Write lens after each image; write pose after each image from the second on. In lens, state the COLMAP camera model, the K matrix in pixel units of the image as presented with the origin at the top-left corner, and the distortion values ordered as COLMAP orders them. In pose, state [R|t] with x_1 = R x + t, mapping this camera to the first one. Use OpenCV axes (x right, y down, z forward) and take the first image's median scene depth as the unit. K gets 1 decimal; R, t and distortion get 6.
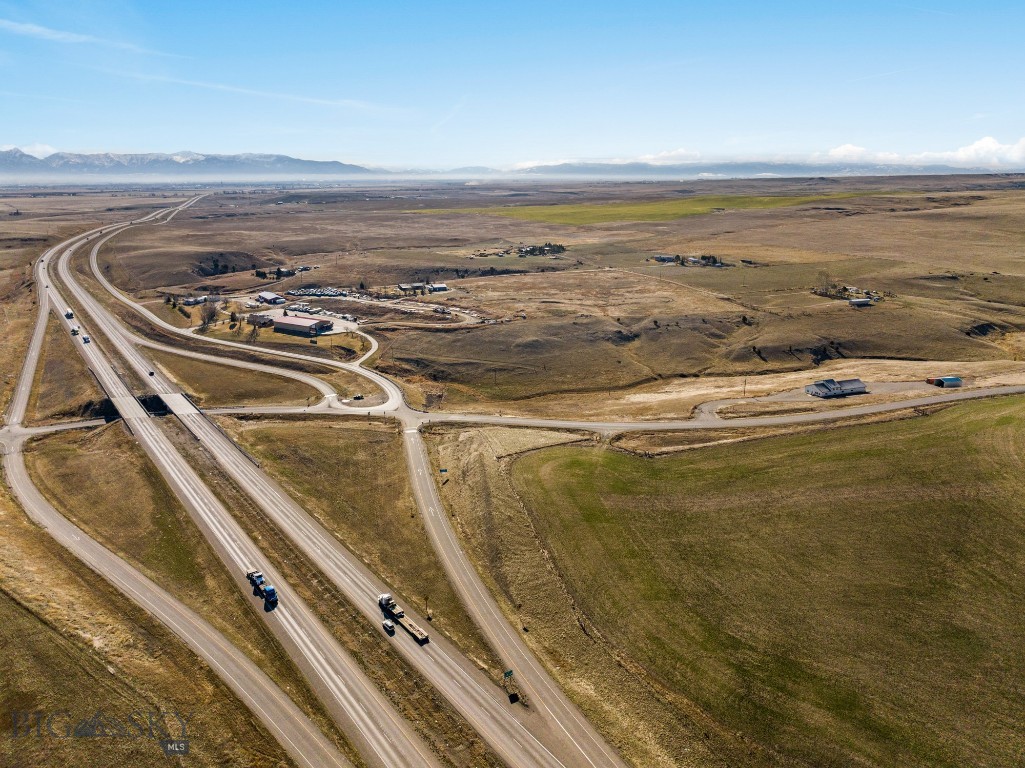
lens RADIAL K [[719.4, 0, 512.5], [0, 719.4, 384.0], [0, 0, 1]] dist [-0.041712, -0.001746]
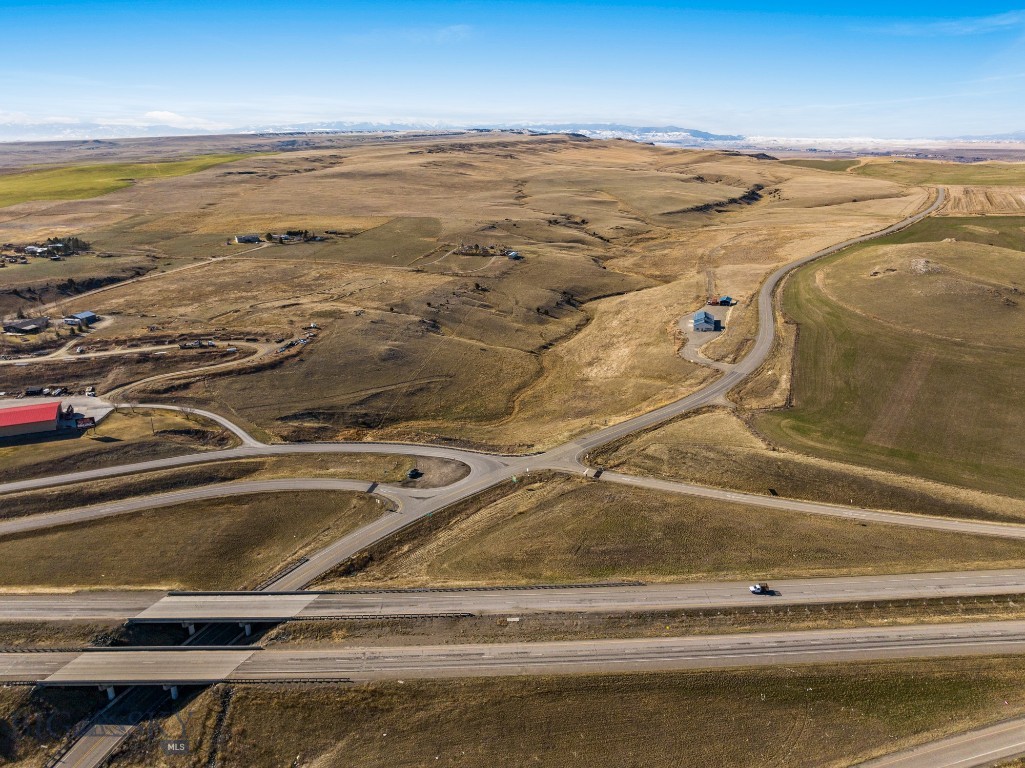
lens RADIAL K [[719.4, 0, 512.5], [0, 719.4, 384.0], [0, 0, 1]] dist [-0.041712, -0.001746]
pose [[0.570112, -0.262674, 0.778444, -0.521245], [0.224900, 0.961216, 0.159637, -0.118503], [-0.790185, 0.084061, 0.607076, 0.388323]]
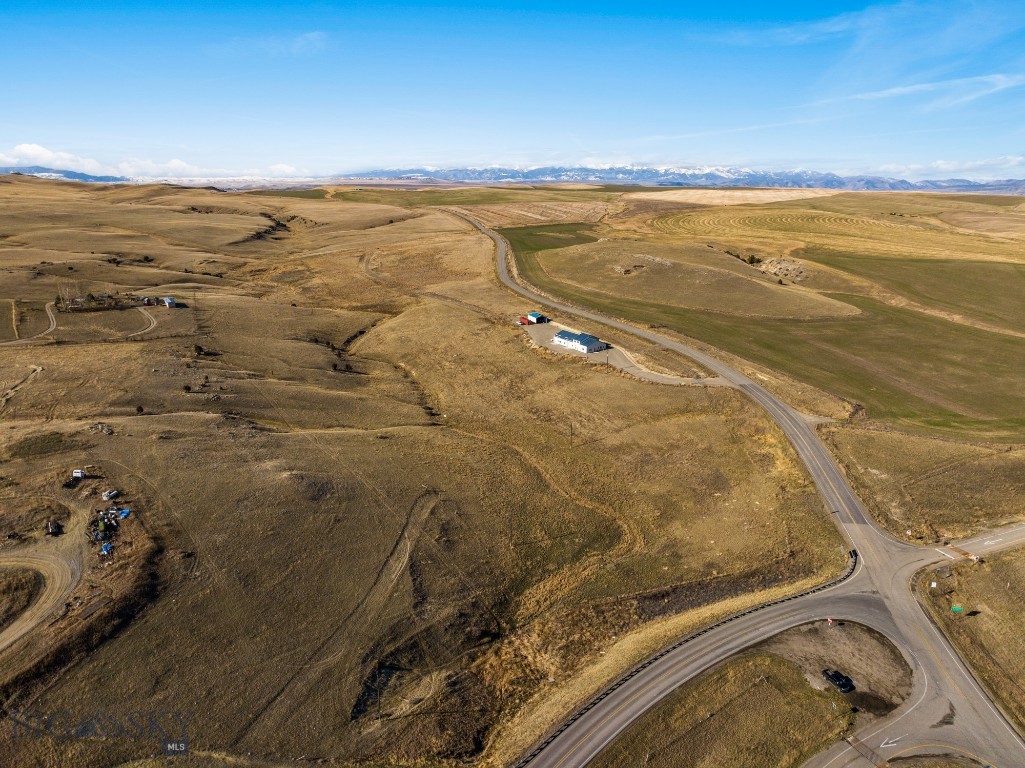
lens RADIAL K [[719.4, 0, 512.5], [0, 719.4, 384.0], [0, 0, 1]] dist [-0.041712, -0.001746]
pose [[-0.174840, -0.265296, 0.948182, -0.364594], [0.266199, 0.914414, 0.304933, -0.199084], [-0.947929, 0.305720, -0.089255, 0.879743]]
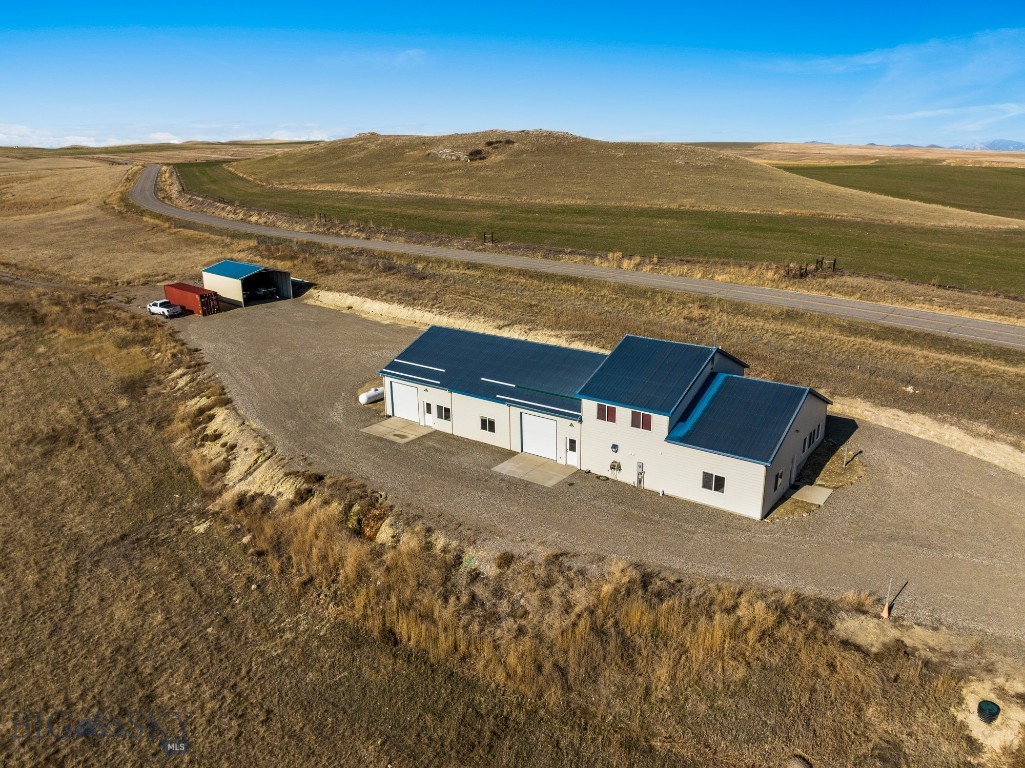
lens RADIAL K [[742.2, 0, 512.5], [0, 742.2, 384.0], [0, 0, 1]] dist [-0.036061, -0.001833]
pose [[-0.537117, -0.243291, 0.807660, 0.255768], [0.237964, 0.874904, 0.421800, -0.044791], [-0.809246, 0.418750, -0.412031, 0.786981]]
